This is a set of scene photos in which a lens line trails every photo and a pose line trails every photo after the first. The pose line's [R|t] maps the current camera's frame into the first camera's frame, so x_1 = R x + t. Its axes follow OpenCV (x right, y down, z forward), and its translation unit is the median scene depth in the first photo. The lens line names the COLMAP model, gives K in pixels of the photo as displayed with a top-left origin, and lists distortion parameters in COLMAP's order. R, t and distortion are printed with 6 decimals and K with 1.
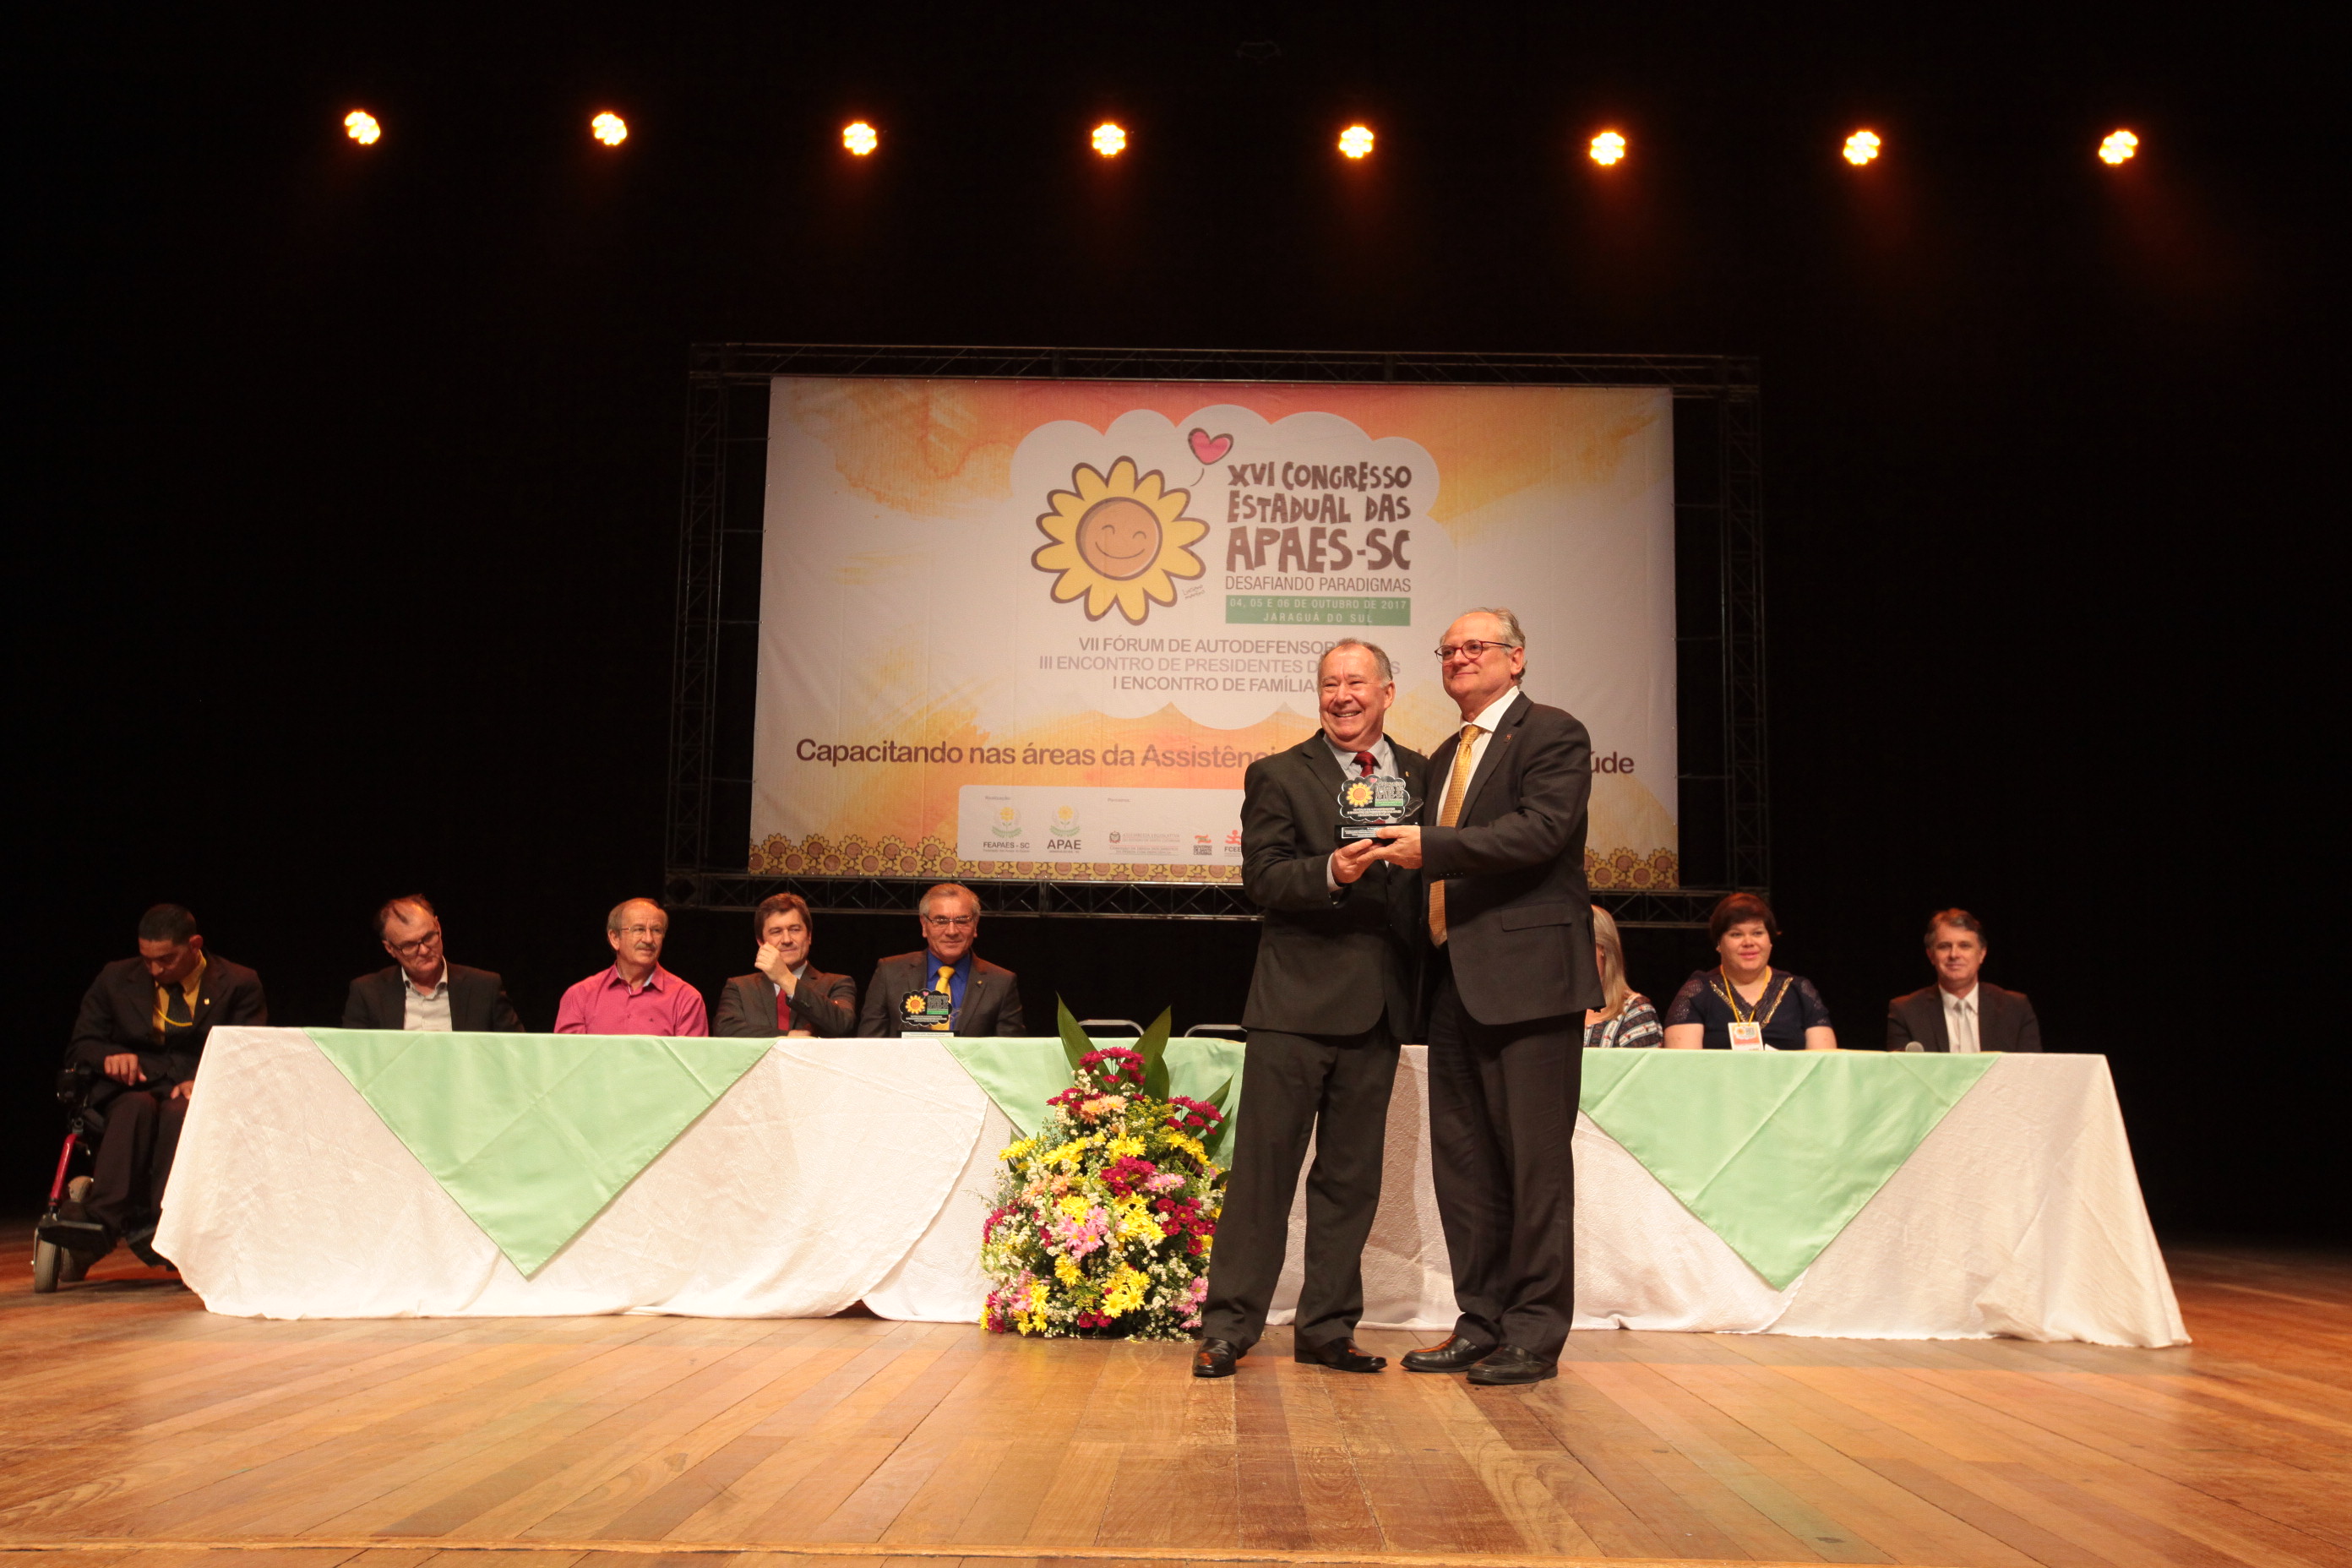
lens RADIAL K [[2245.1, 0, 1186.3], [0, 2245.1, 794.6], [0, 0, 1]] dist [0.035667, 0.000000]
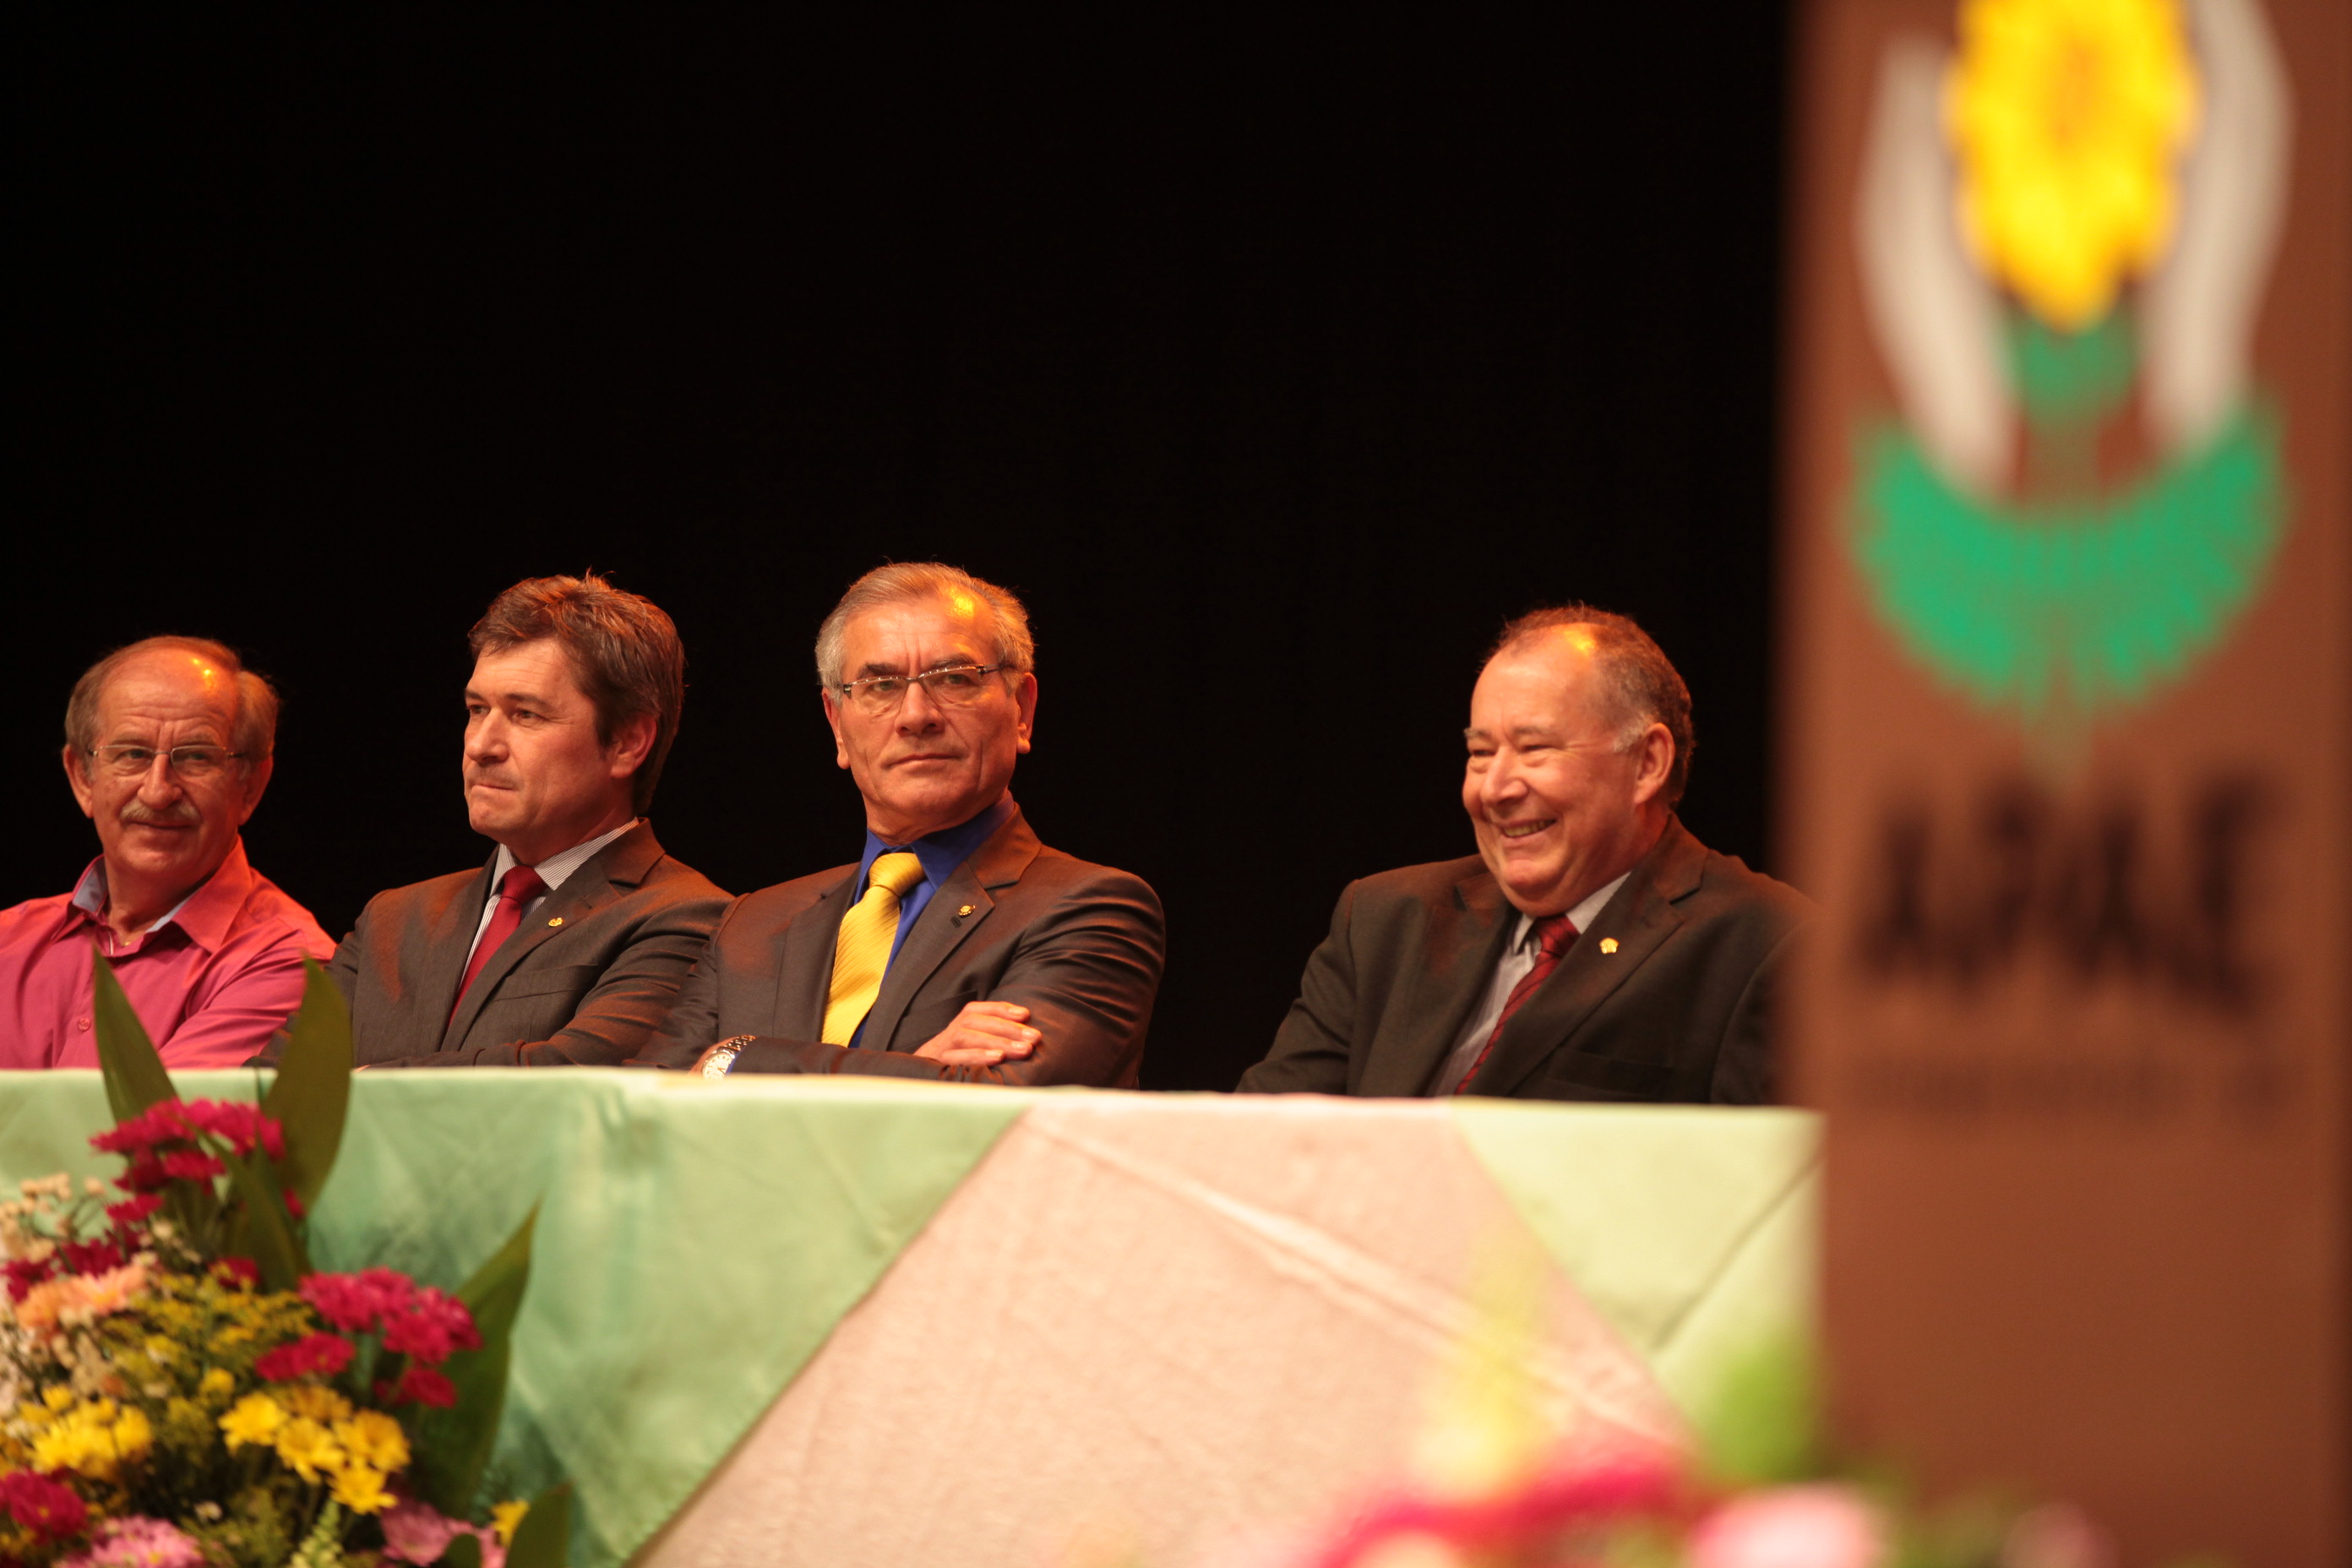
lens RADIAL K [[12516.7, 0, 1170.0], [0, 12516.7, 770.0], [0, 0, 1]] dist [1.957158, 0.000000]
pose [[0.767718, -0.012355, -0.640668, 0.521620], [0.055751, 0.997311, 0.047575, -0.000300], [0.638357, -0.072242, 0.766343, -0.078296]]
